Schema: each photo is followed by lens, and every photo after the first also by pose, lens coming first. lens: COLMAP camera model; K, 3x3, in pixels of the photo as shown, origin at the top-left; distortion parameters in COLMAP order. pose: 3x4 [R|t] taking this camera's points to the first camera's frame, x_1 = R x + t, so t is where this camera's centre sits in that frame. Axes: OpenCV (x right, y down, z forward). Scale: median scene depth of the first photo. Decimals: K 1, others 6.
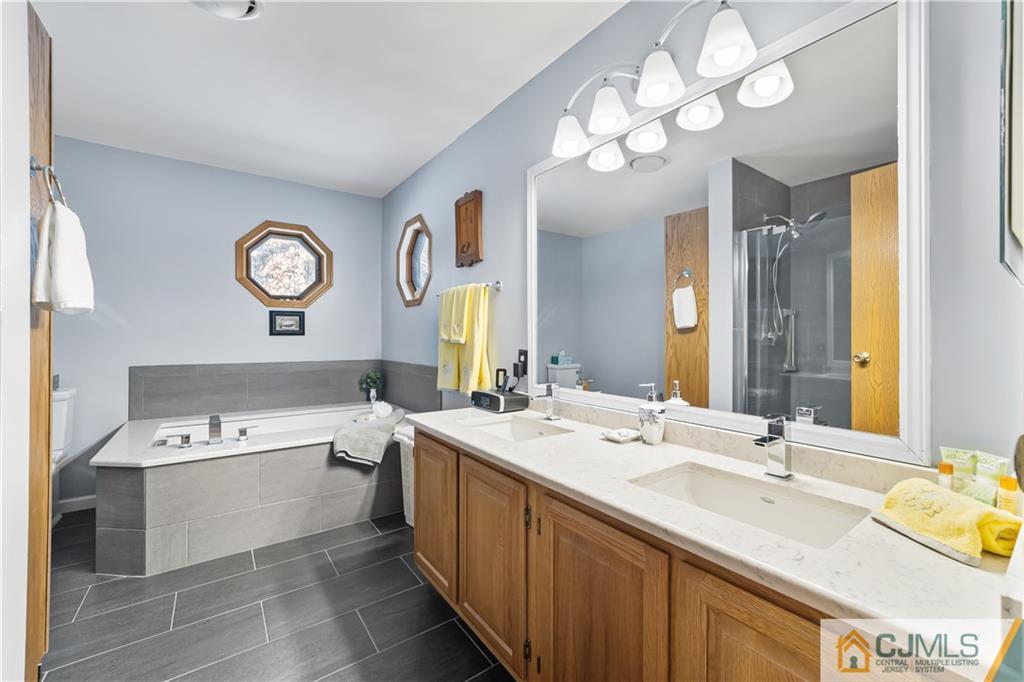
lens RADIAL K [[461.1, 0, 552.6], [0, 461.1, 333.5], [0, 0, 1]] dist [-0.000124, 0.002434]
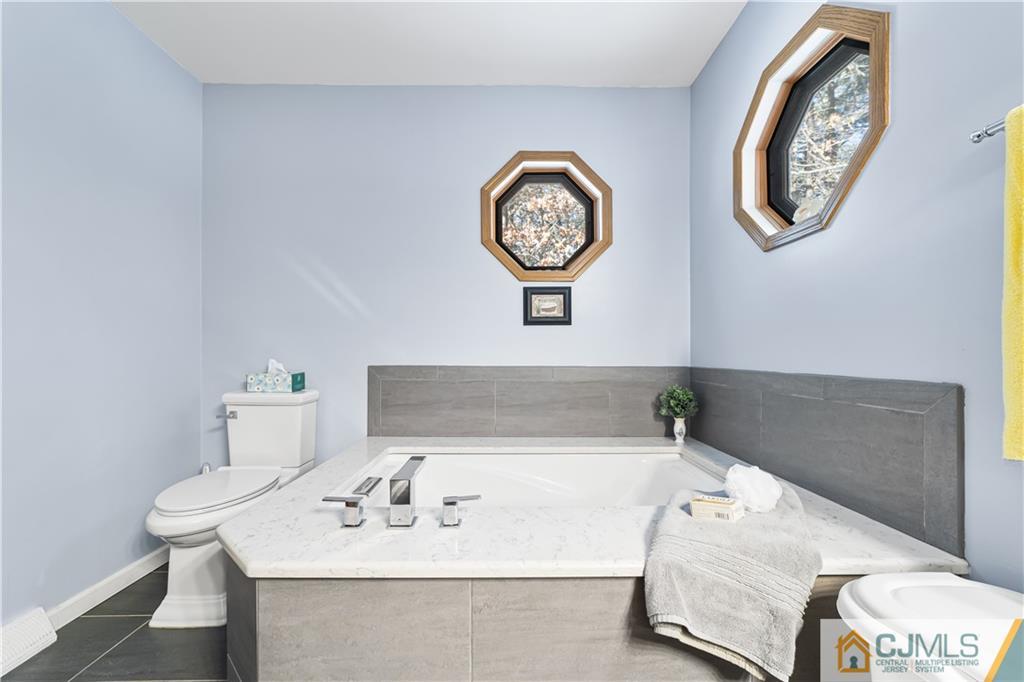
lens RADIAL K [[461.1, 0, 502.6], [0, 461.1, 346.3], [0, 0, 1]] dist [-0.000124, 0.002434]
pose [[0.801601, -0.006505, -0.597823, -0.241402], [0.000131, 0.999943, -0.010704, 0.041400], [0.597859, 0.008502, 0.801556, 0.448600]]
